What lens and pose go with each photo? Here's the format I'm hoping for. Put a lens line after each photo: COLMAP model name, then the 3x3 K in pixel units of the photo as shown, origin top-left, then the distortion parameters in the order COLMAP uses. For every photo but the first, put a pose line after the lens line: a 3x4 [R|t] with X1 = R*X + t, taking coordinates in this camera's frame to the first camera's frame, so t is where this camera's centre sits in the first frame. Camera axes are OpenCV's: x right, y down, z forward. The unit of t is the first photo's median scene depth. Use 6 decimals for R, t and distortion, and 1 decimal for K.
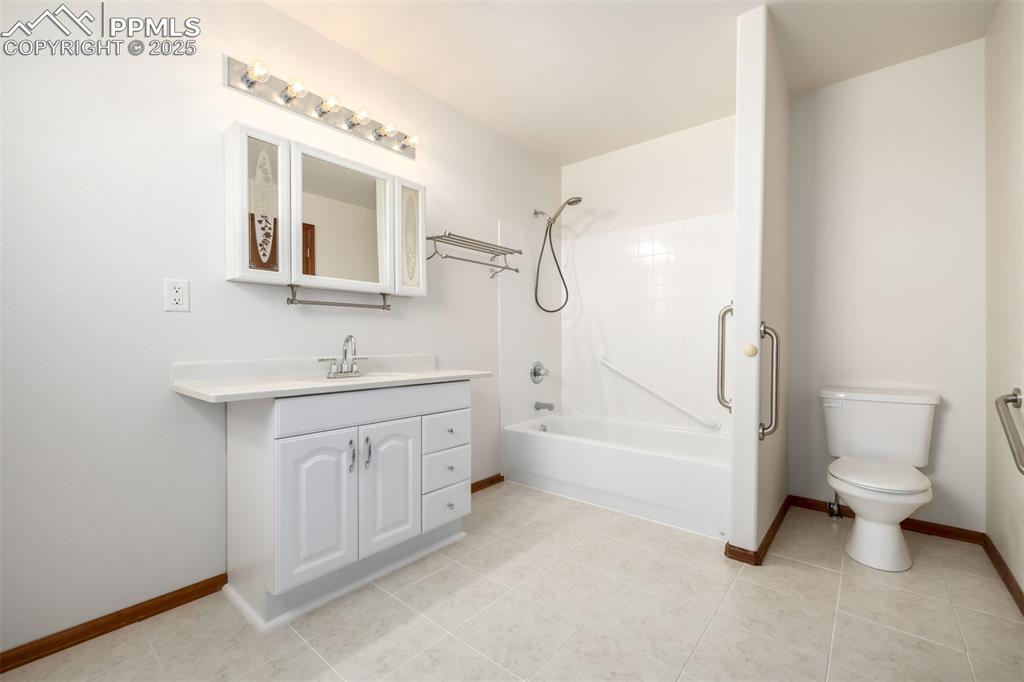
lens RADIAL K [[432.1, 0, 513.2], [0, 432.1, 343.0], [0, 0, 1]] dist [-0.000427, 0.000119]
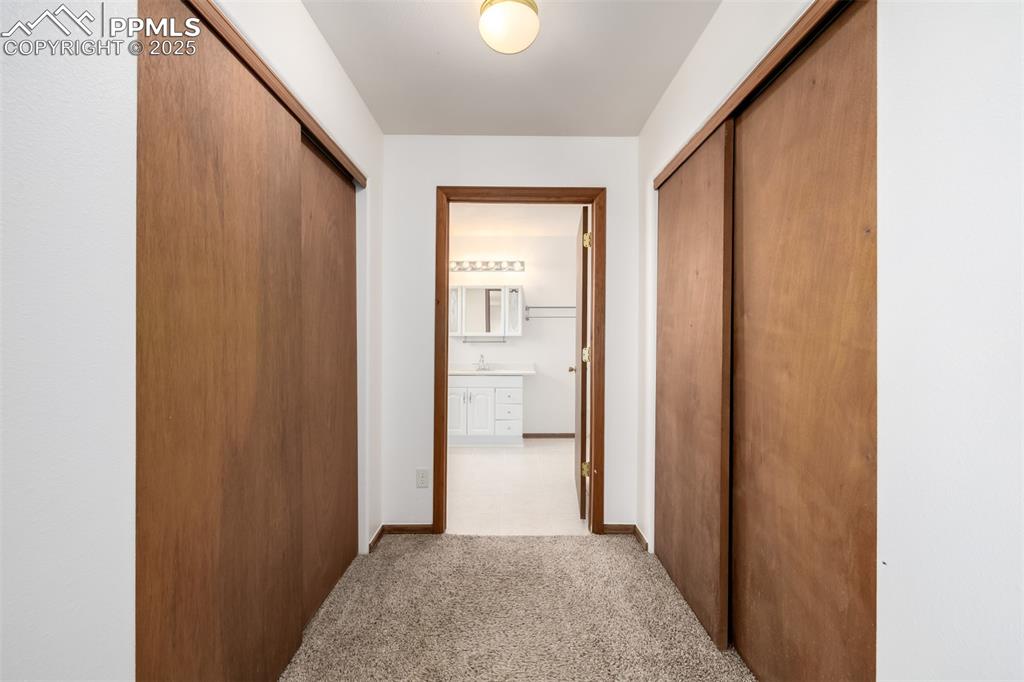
lens RADIAL K [[432.1, 0, 512.4], [0, 432.1, 342.3], [0, 0, 1]] dist [-0.000427, 0.000119]
pose [[0.638578, -0.001677, -0.769556, 1.611180], [-0.008902, 0.999915, -0.009566, -0.063563], [0.769506, 0.012959, 0.638508, -0.464690]]
